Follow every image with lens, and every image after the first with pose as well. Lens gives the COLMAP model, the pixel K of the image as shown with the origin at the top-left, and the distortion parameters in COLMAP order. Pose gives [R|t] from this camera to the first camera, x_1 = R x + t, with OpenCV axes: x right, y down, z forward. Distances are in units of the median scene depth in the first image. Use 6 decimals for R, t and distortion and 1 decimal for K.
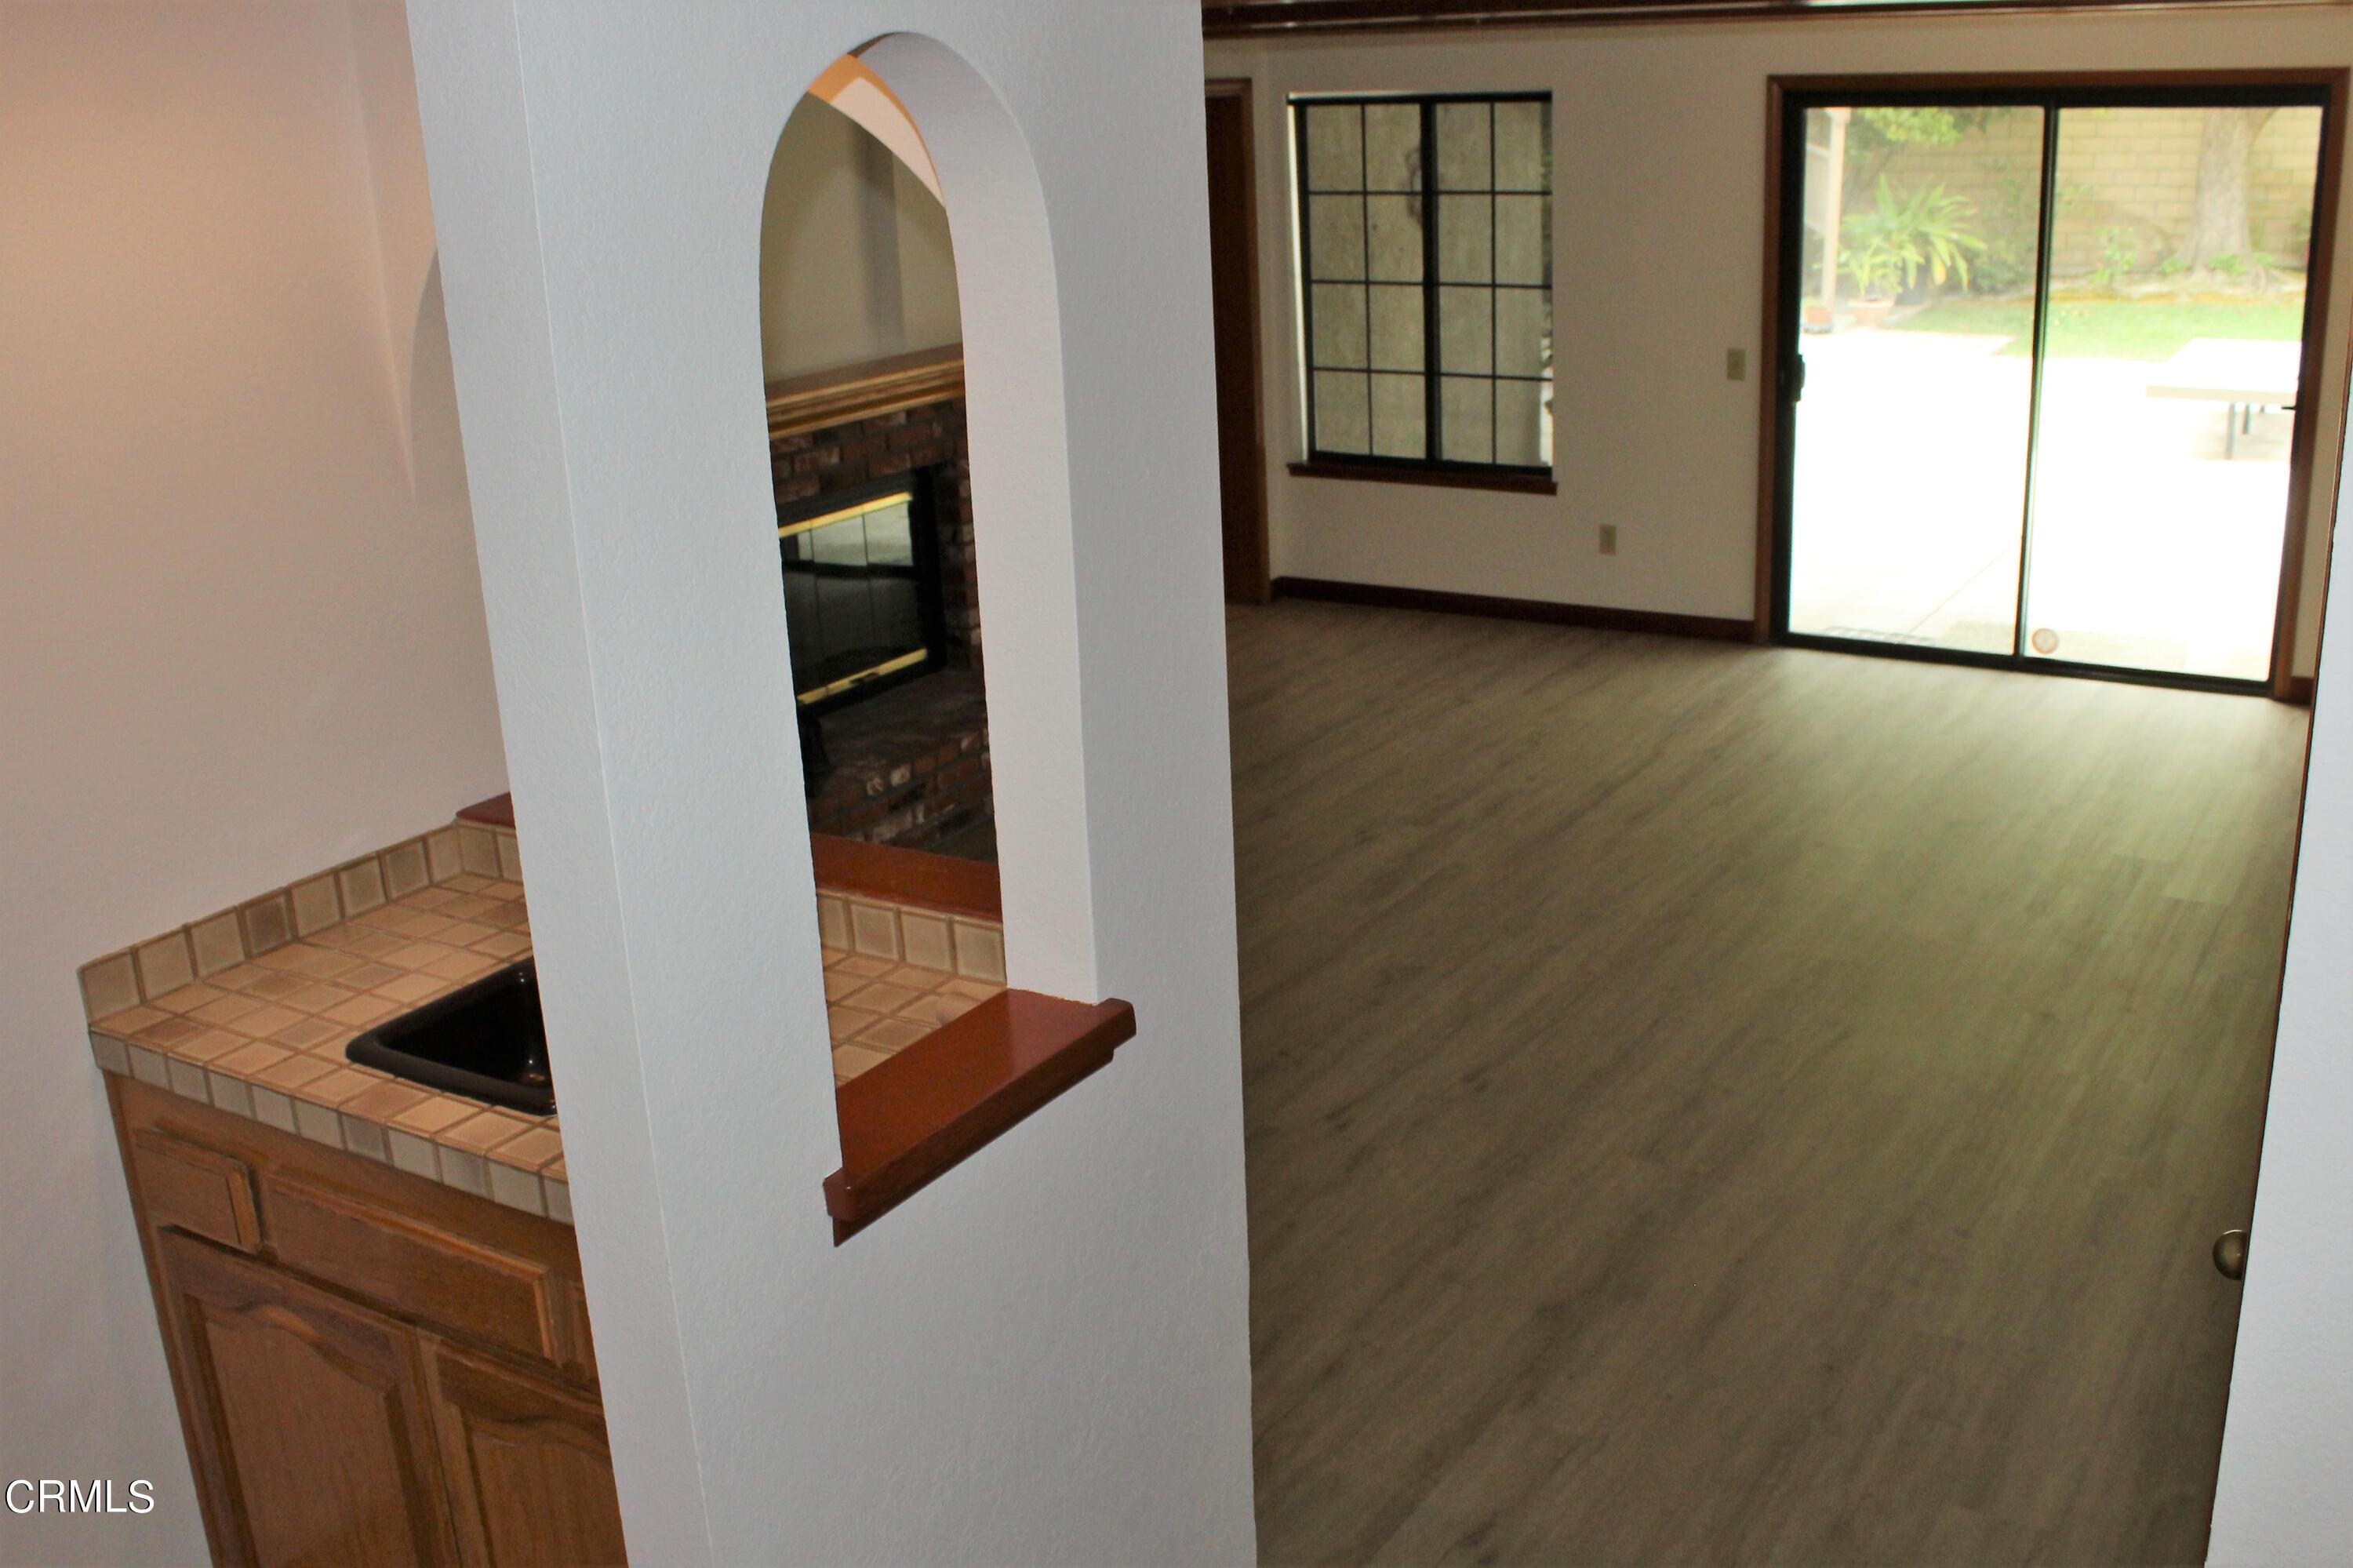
lens RADIAL K [[2285.2, 0, 1176.5], [0, 2285.2, 784.0], [0, 0, 1]] dist [-0.172992, 0.156844]
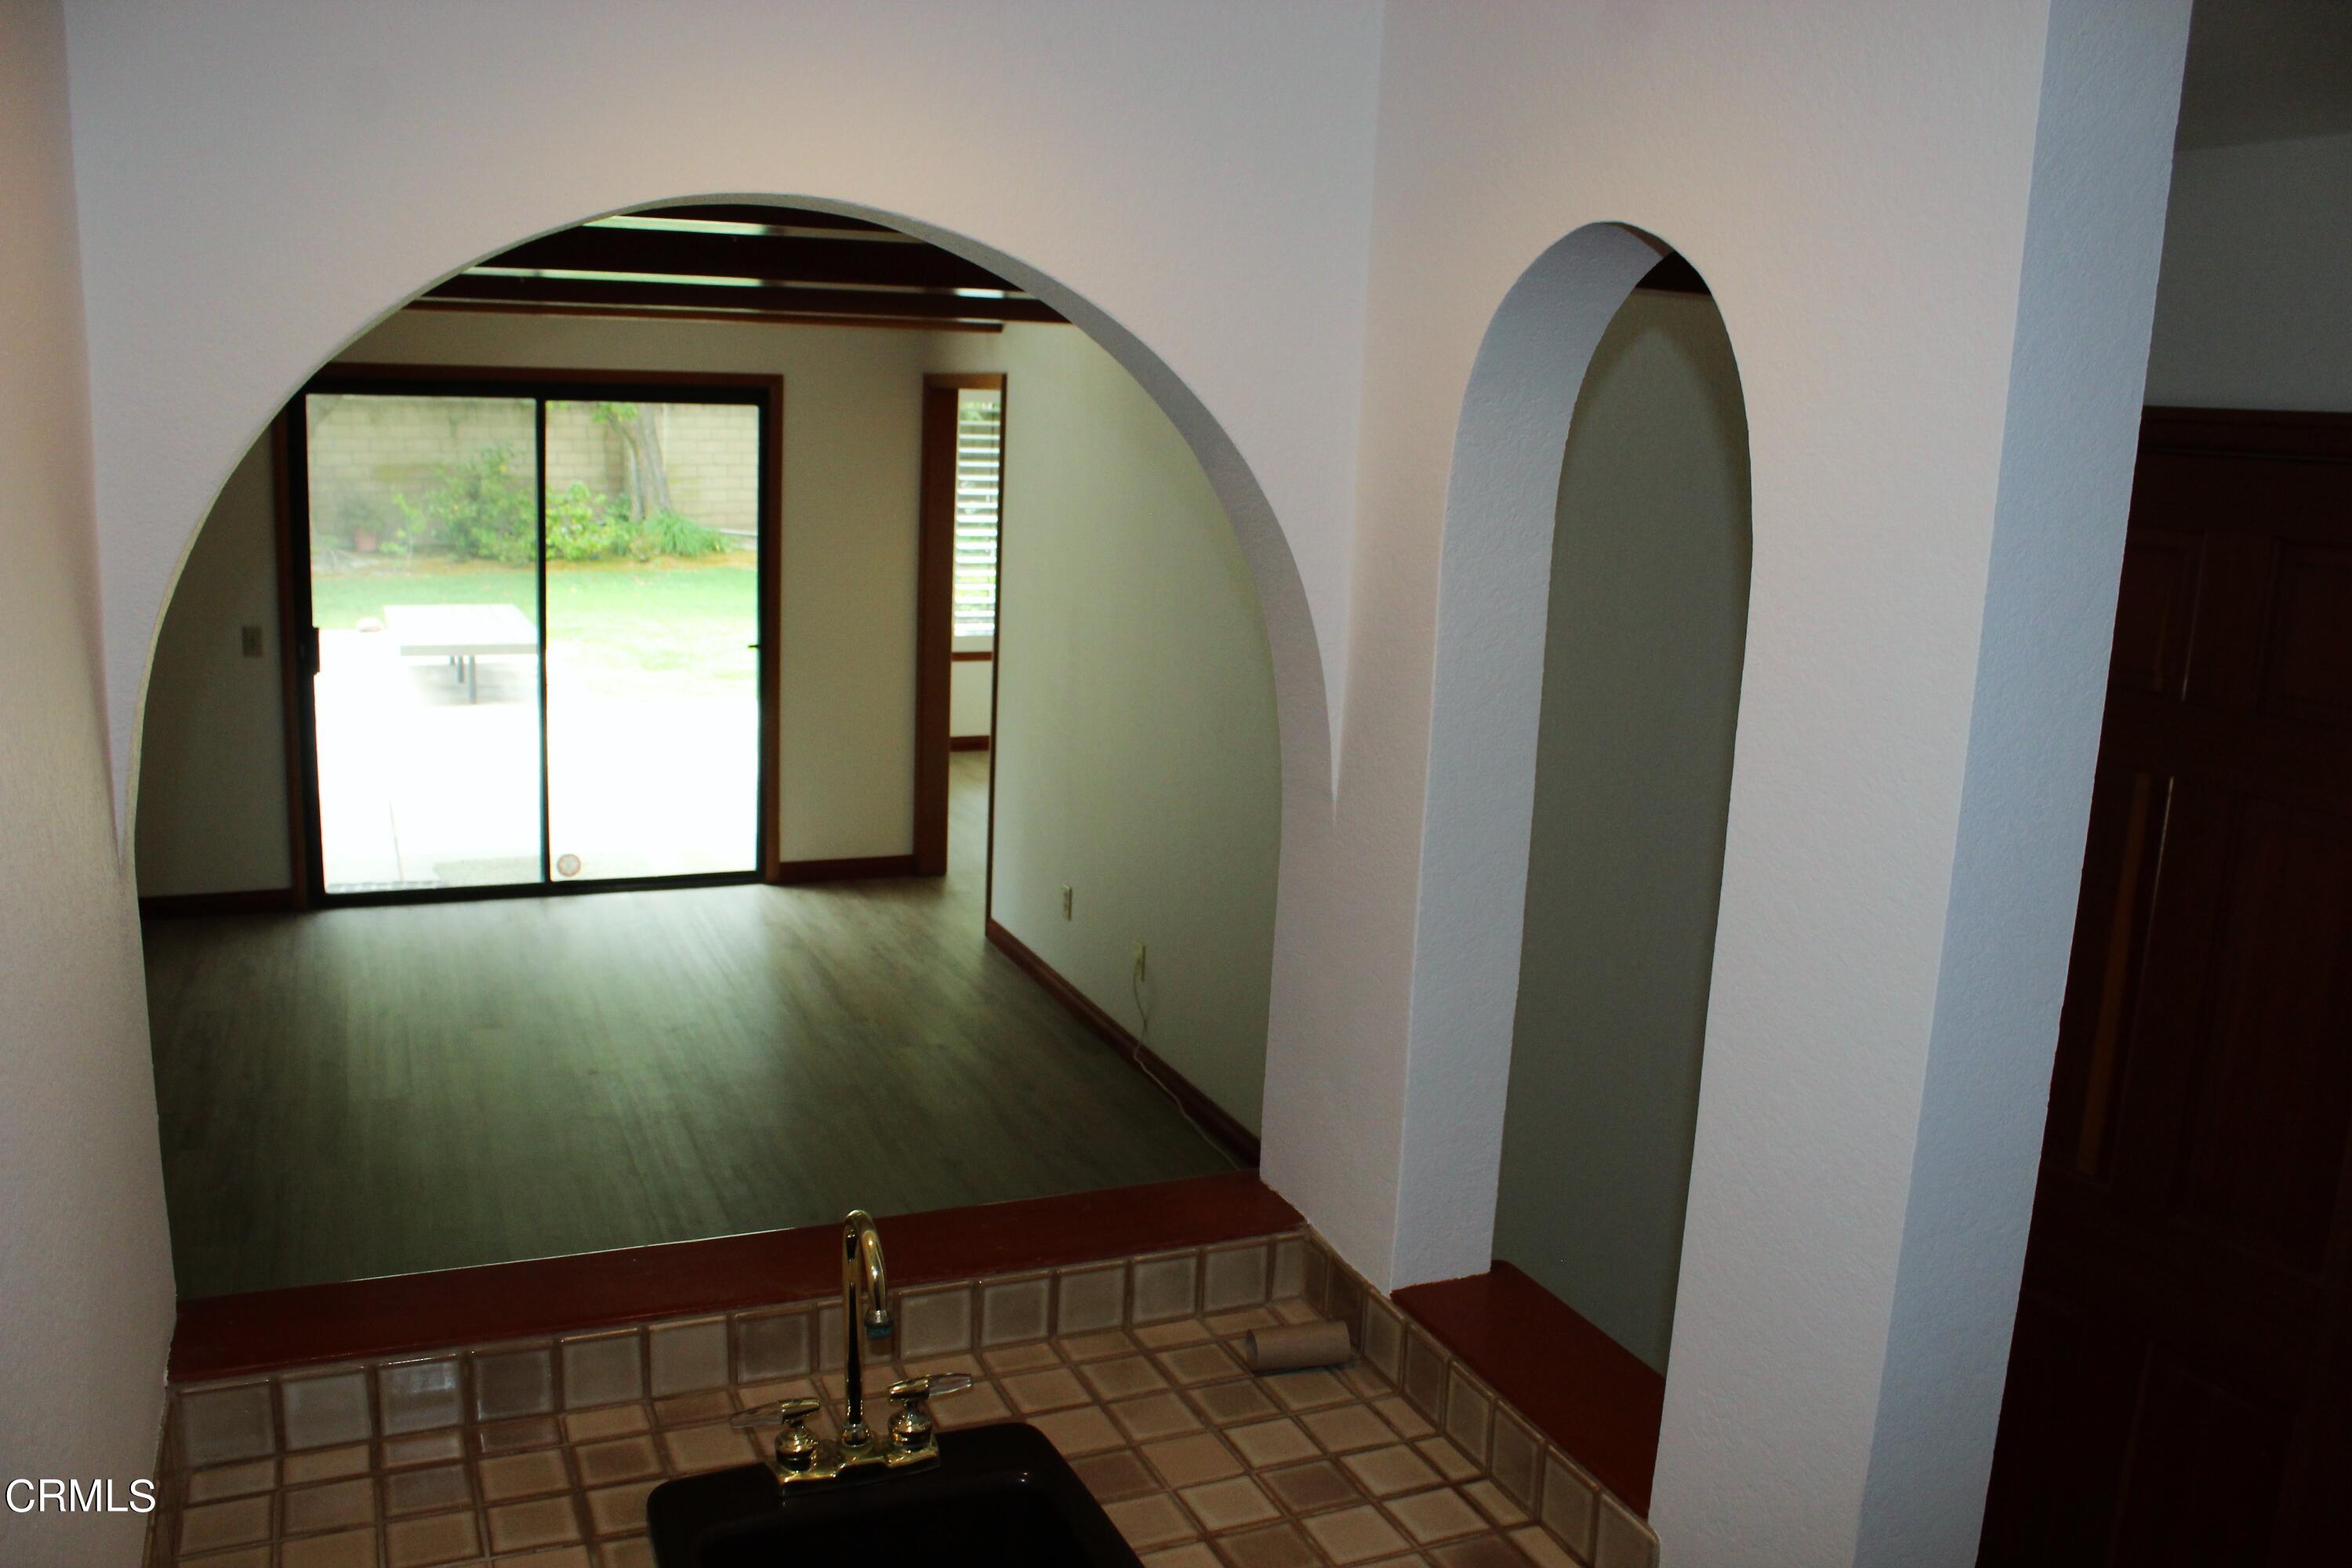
lens RADIAL K [[1947.0, 0, 1176.0], [0, 1947.0, 784.0], [0, 0, 1]] dist [-0.160717, 0.108541]
pose [[0.561405, -0.097576, 0.821769, -0.274865], [0.186764, 0.982344, -0.010948, -0.043328], [-0.806191, 0.159623, 0.569716, 0.228942]]
